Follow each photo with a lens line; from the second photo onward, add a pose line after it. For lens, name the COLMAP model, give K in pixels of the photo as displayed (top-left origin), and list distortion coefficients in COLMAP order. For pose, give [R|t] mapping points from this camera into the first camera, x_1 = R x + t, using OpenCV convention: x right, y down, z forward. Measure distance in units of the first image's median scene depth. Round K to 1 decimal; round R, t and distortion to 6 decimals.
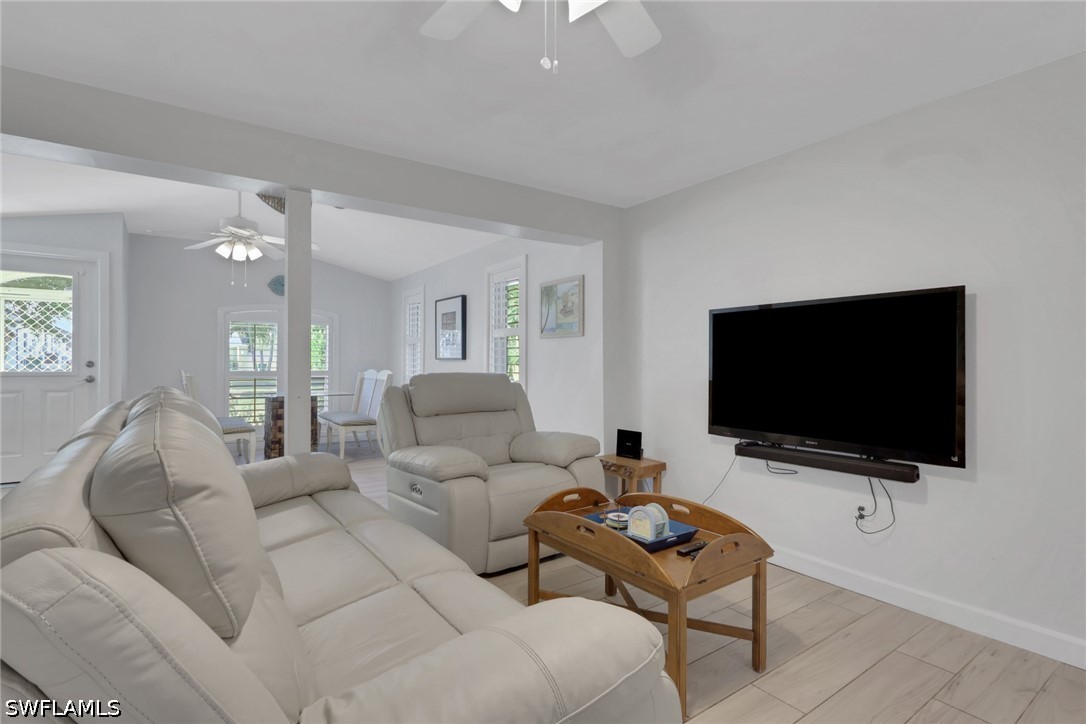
lens RADIAL K [[519.6, 0, 543.0], [0, 519.6, 362.0], [0, 0, 1]] dist [0.000247, 0.000205]
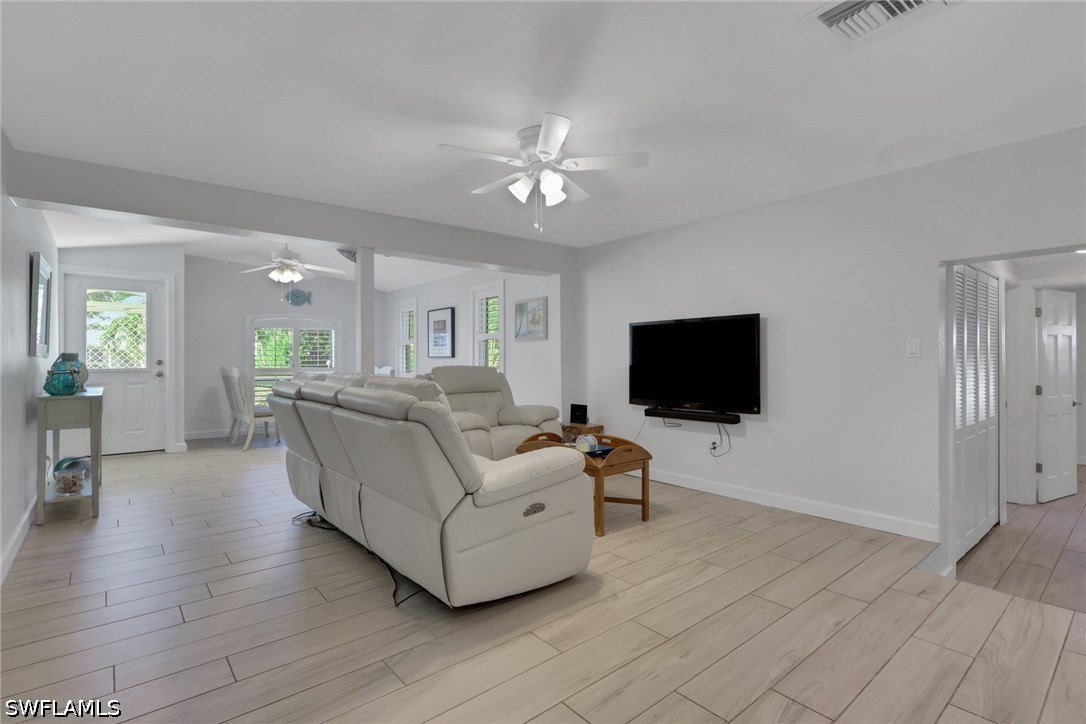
lens RADIAL K [[519.6, 0, 543.0], [0, 519.6, 362.0], [0, 0, 1]] dist [0.000247, 0.000205]
pose [[0.996490, -0.006475, 0.083465, -0.056743], [0.006339, 0.999978, 0.001894, 0.009217], [-0.083476, -0.001358, 0.996509, -0.456700]]
